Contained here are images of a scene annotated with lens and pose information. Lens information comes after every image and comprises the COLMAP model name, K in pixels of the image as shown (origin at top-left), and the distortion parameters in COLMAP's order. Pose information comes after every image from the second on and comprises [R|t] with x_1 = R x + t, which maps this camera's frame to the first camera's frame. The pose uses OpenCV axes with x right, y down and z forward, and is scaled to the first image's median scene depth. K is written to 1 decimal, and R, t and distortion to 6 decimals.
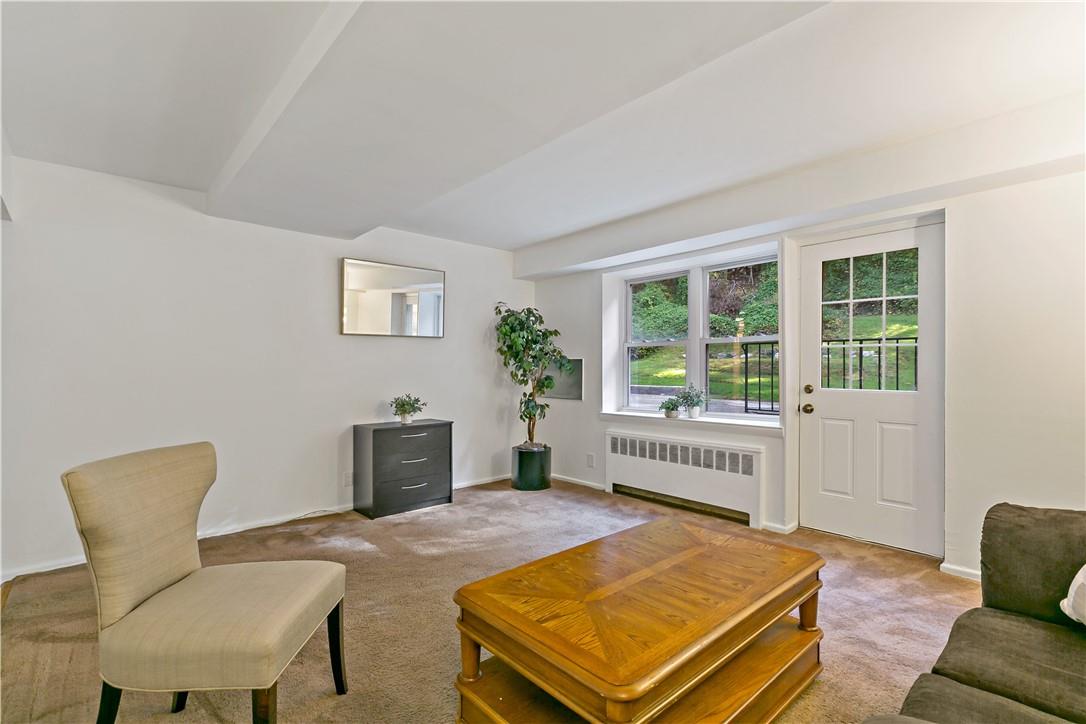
lens RADIAL K [[499.7, 0, 541.0], [0, 499.7, 362.1], [0, 0, 1]] dist [-0.001630, 0.000071]
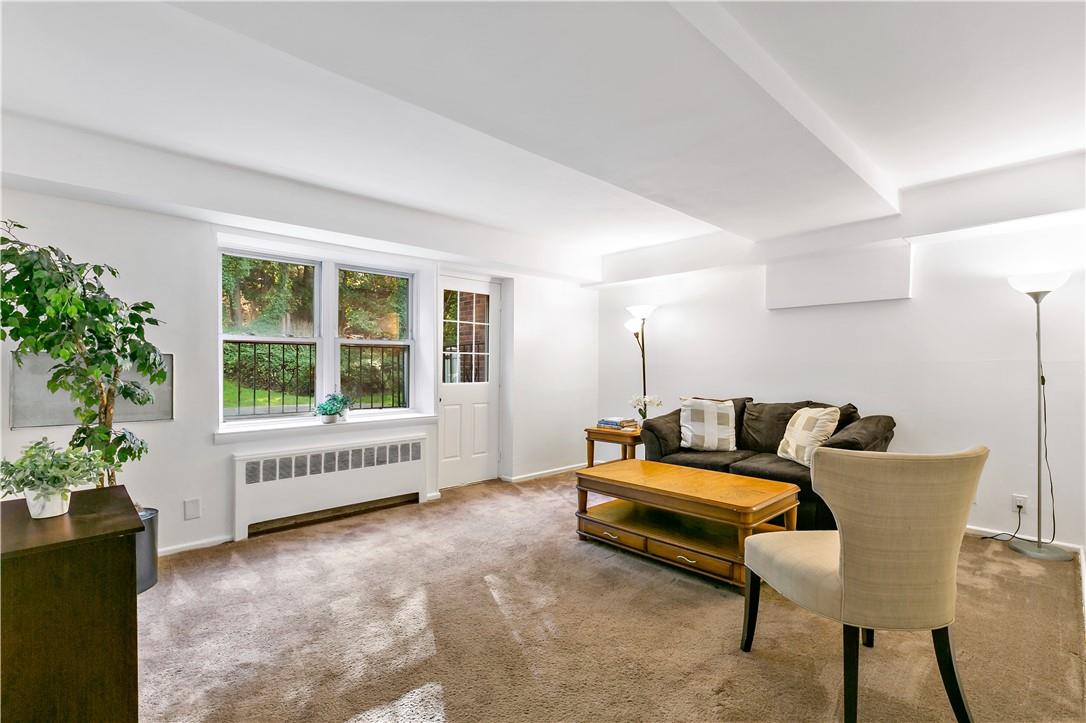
lens RADIAL K [[499.7, 0, 541.4], [0, 499.7, 367.5], [0, 0, 1]] dist [-0.001630, 0.000071]
pose [[-0.037039, 0.000708, 0.999314, -0.690848], [-0.010042, 0.999949, -0.001081, 0.007518], [-0.999263, -0.010075, -0.037030, 0.680656]]
